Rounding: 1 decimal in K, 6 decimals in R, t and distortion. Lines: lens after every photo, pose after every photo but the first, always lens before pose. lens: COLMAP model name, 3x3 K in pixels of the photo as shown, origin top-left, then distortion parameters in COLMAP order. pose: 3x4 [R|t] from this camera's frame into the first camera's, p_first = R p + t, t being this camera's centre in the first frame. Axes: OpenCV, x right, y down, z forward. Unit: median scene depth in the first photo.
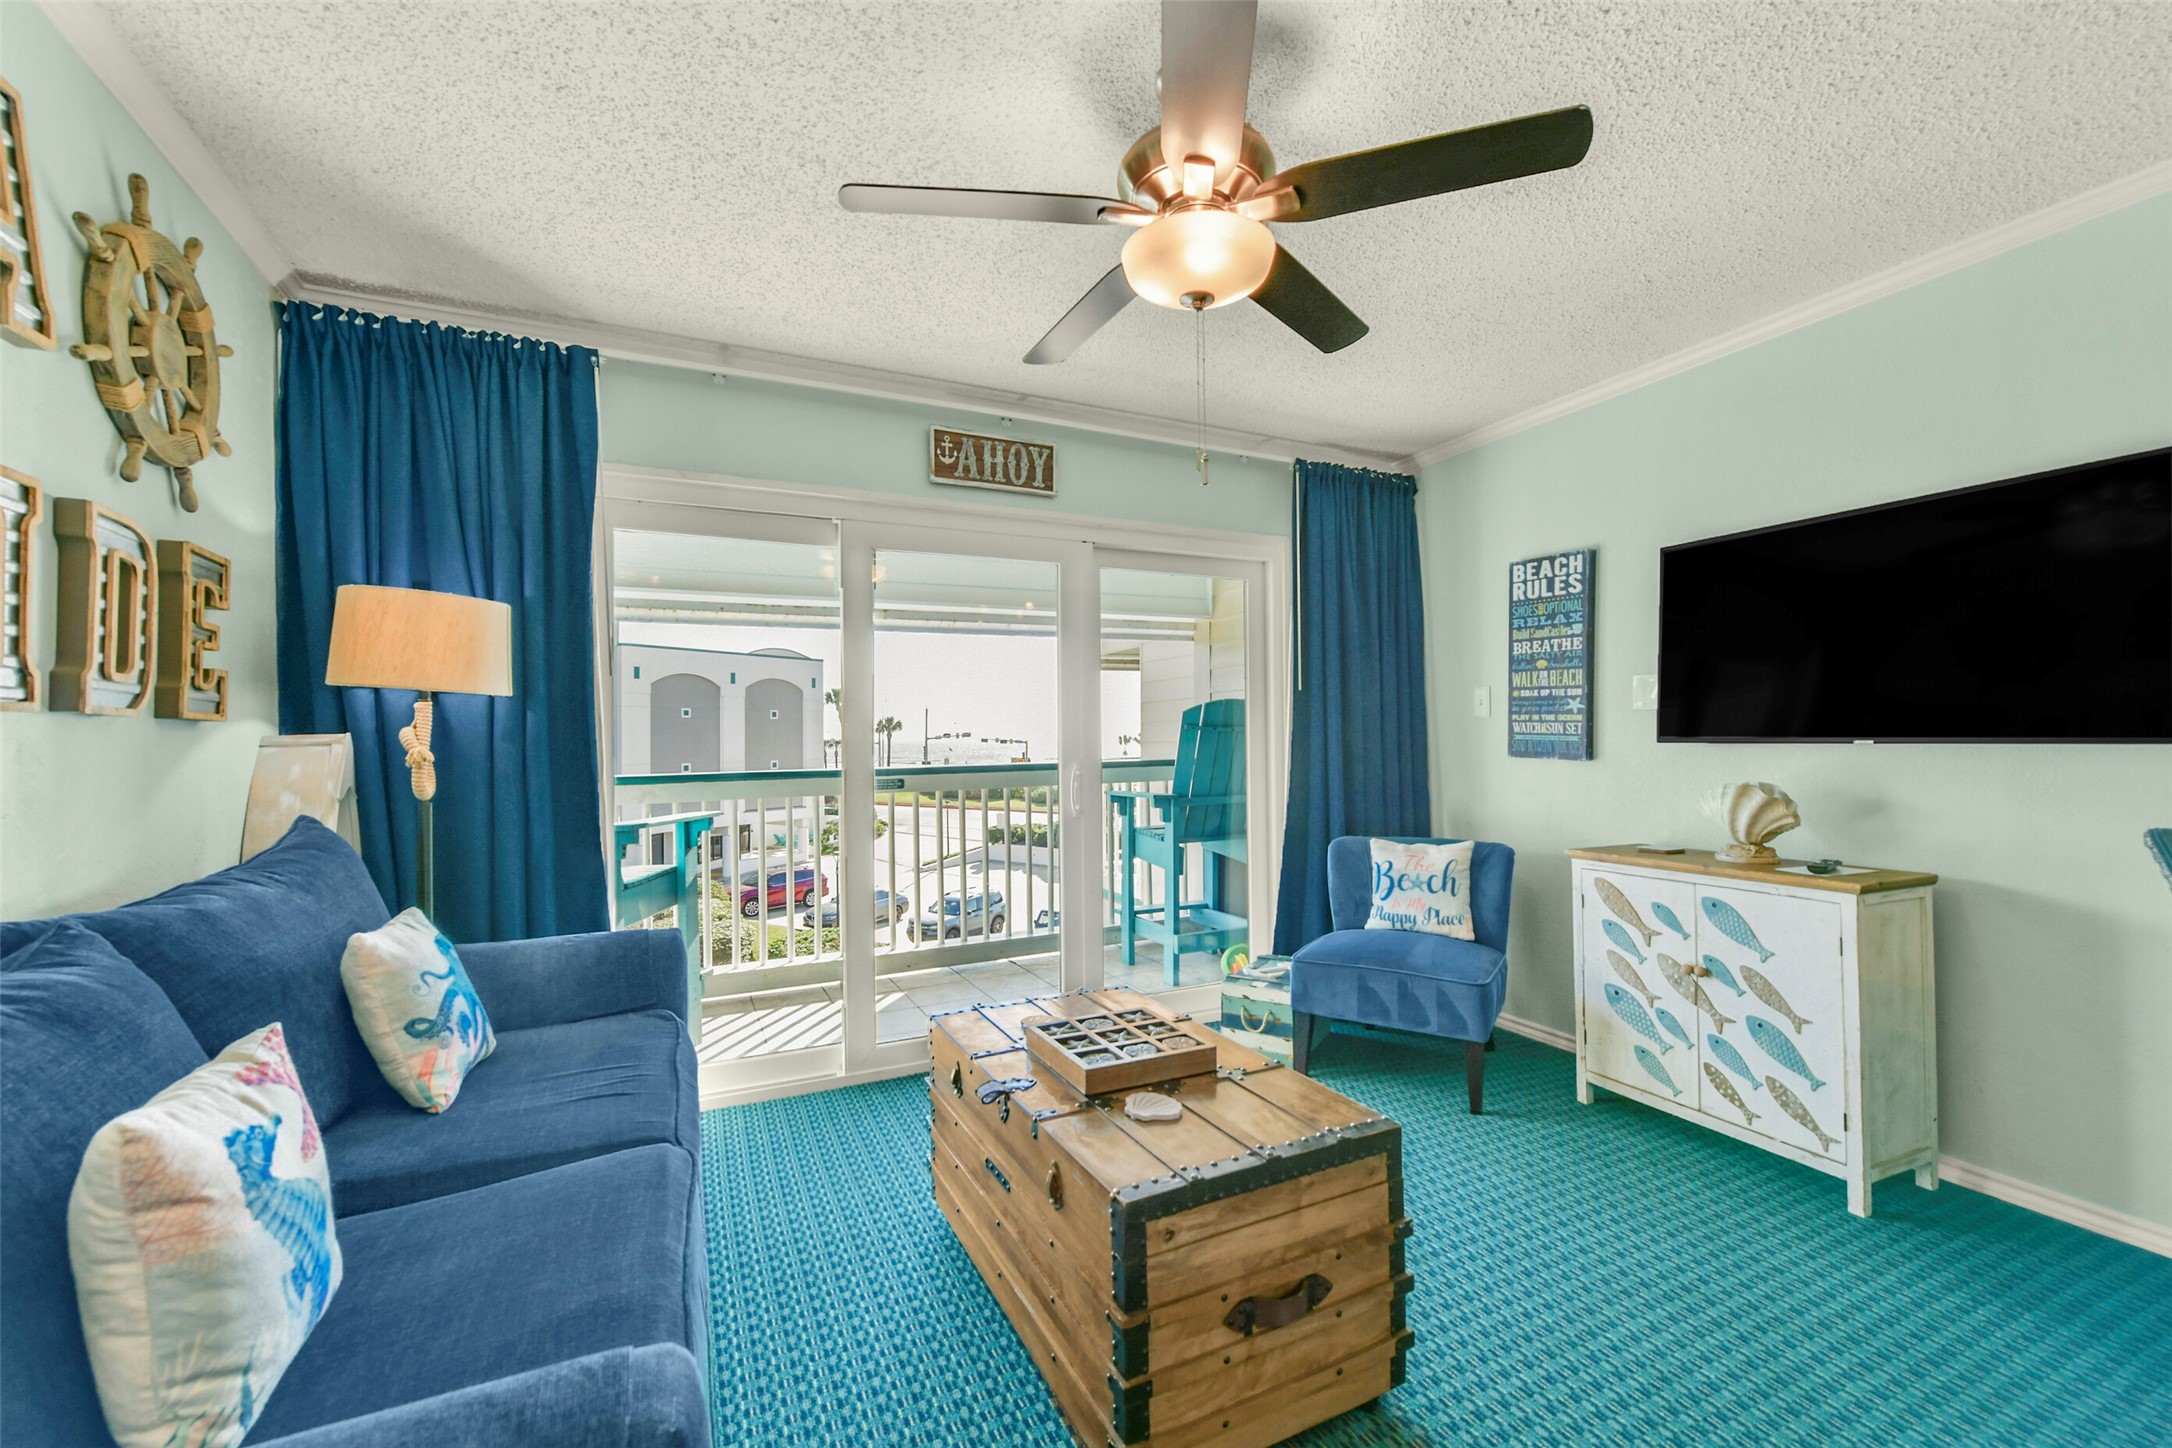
lens RADIAL K [[877.9, 0, 1087.6], [0, 877.9, 727.4], [0, 0, 1]] dist [-0.001681, -0.000395]
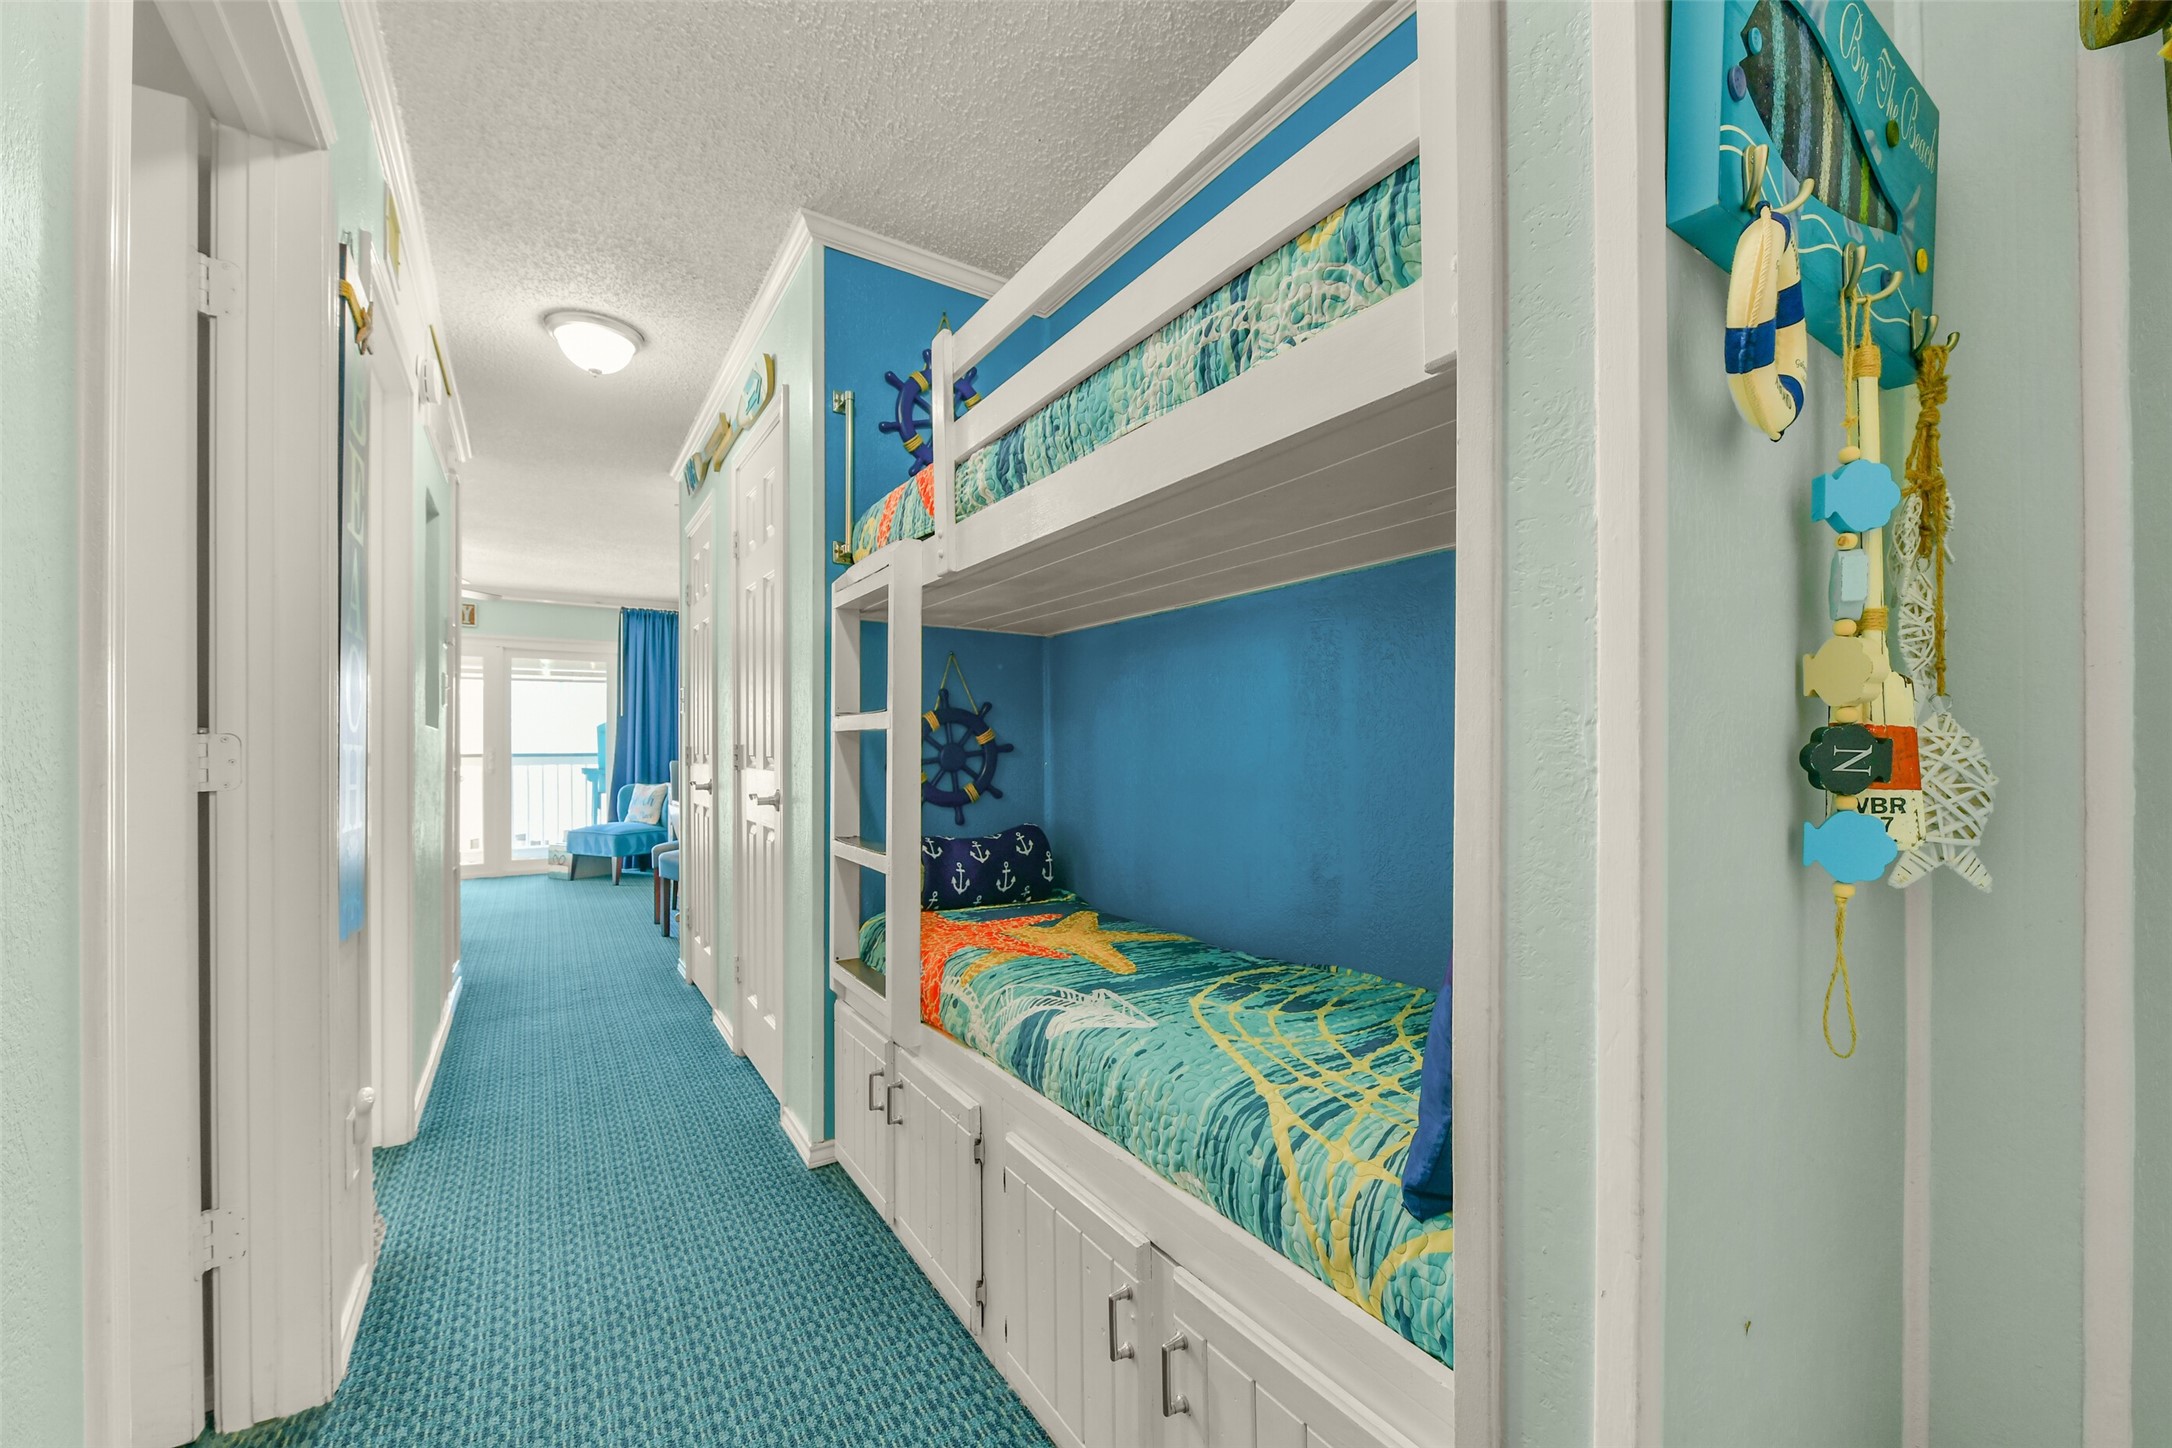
lens RADIAL K [[864.0, 0, 1086.3], [0, 864.0, 750.6], [0, 0, 1]] dist [-0.002283, -0.002557]
pose [[0.991068, 0.012690, 0.132753, 1.270831], [-0.013928, 0.999868, 0.008404, 0.010105], [-0.132629, -0.010178, 0.991114, -1.433024]]
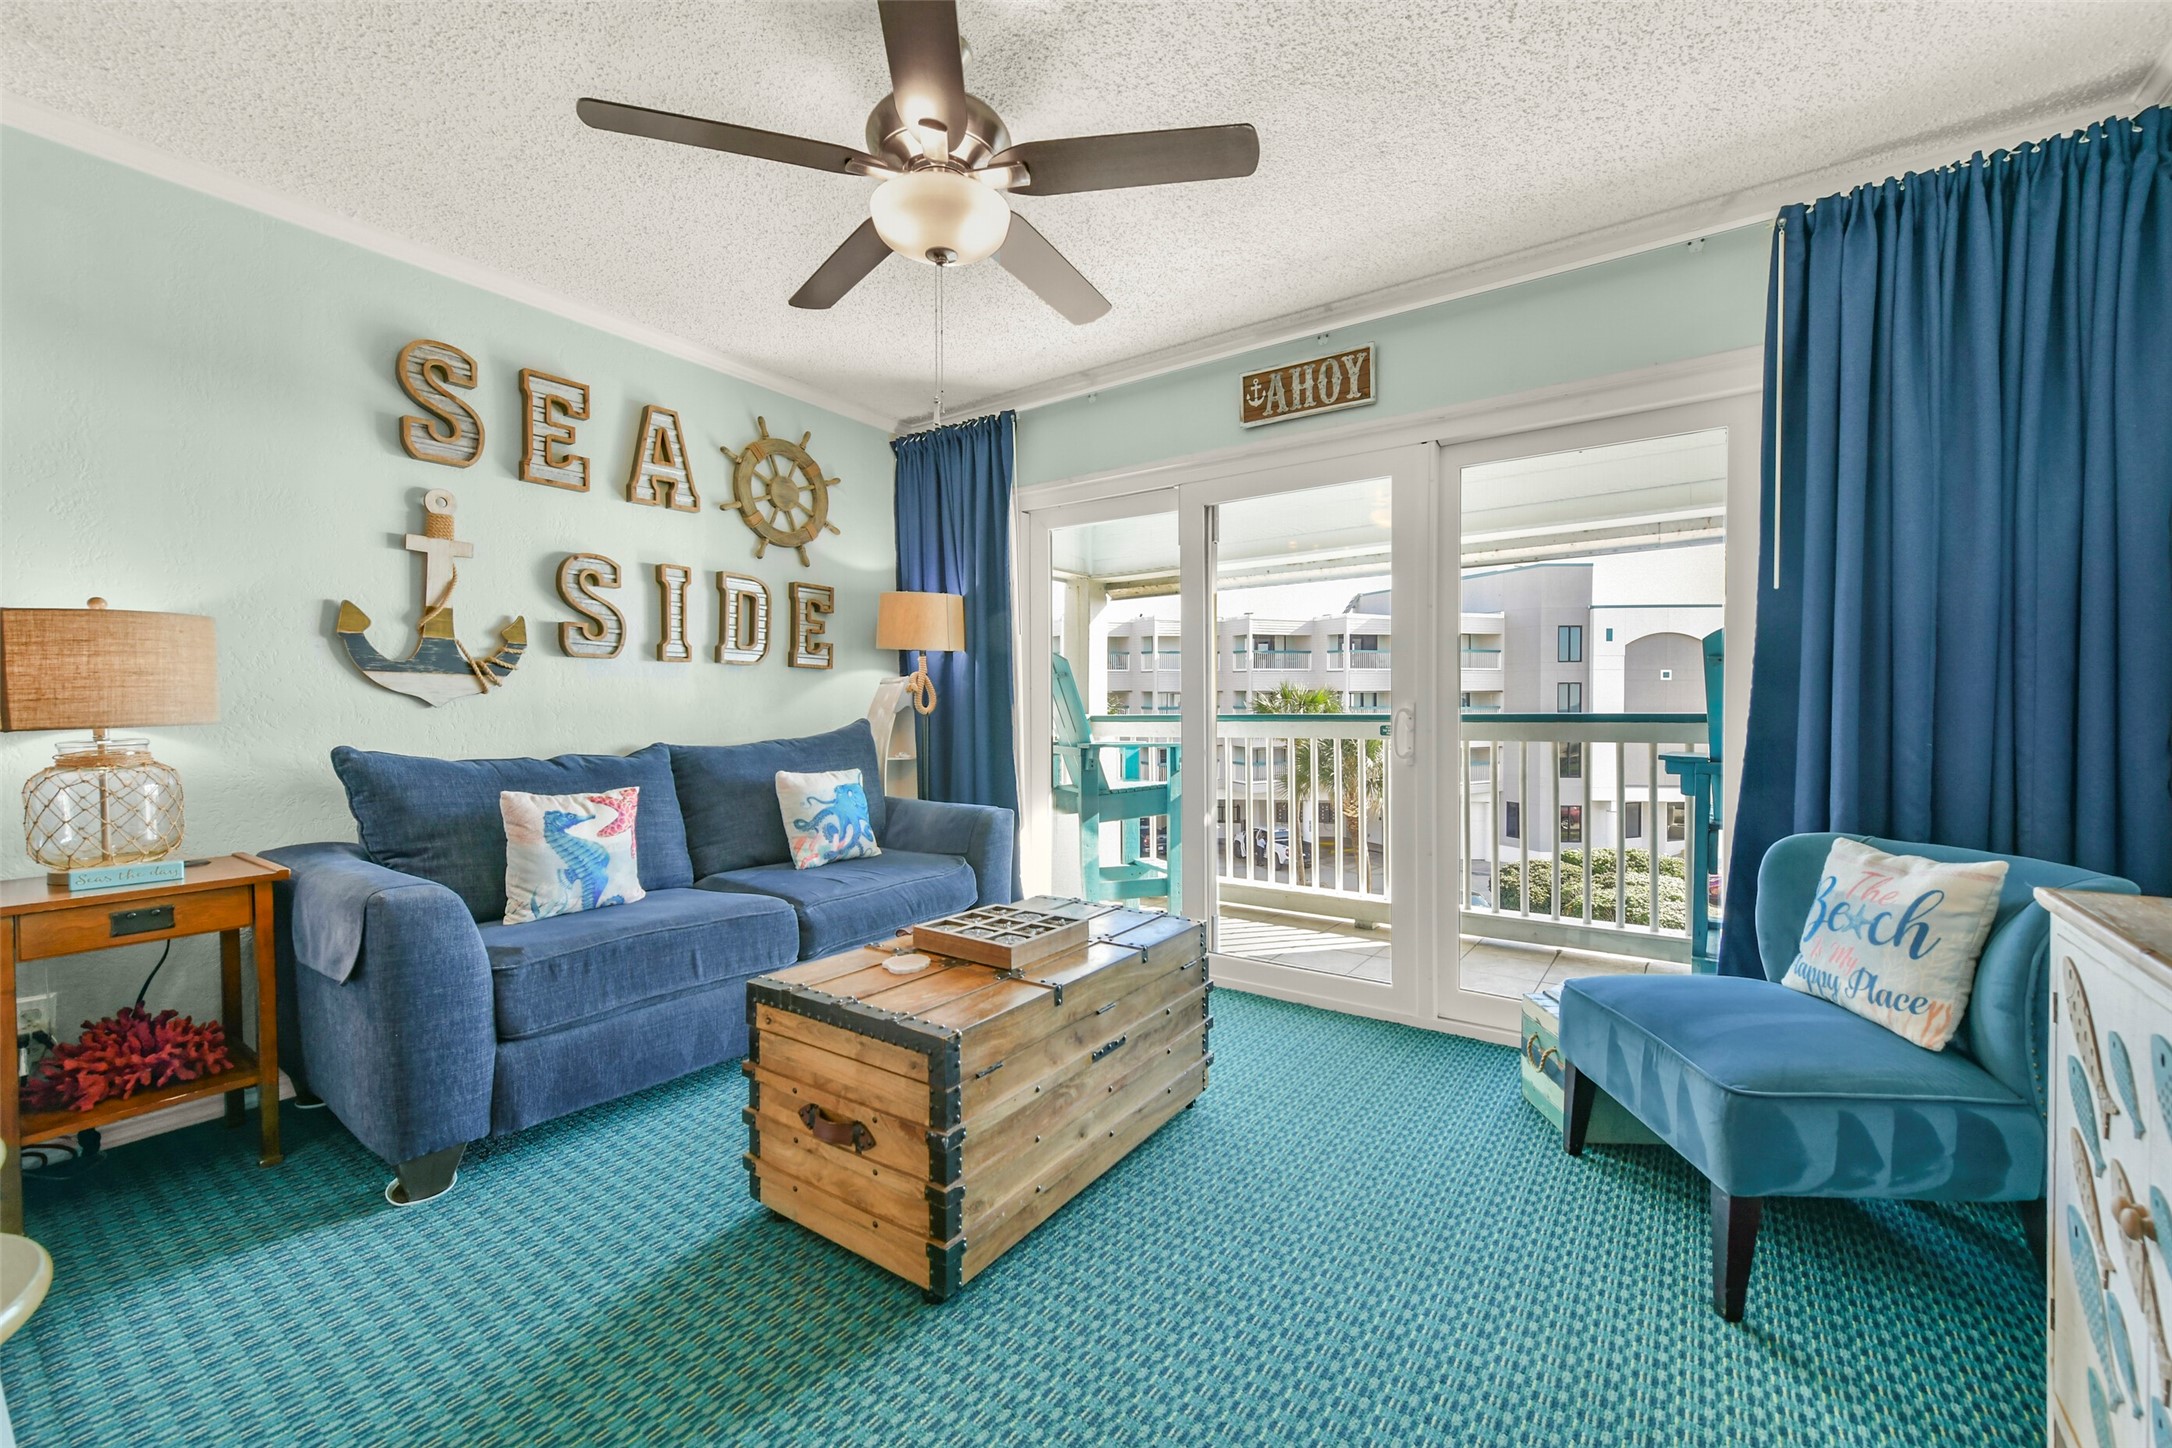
lens RADIAL K [[864.7, 0, 1095.8], [0, 864.7, 719.1], [0, 0, 1]] dist [0.002200, 0.000046]
pose [[0.496370, 0.021033, -0.867856, 0.628693], [0.004982, 0.999621, 0.027076, 0.035139], [0.868097, -0.017763, 0.496077, 0.332434]]
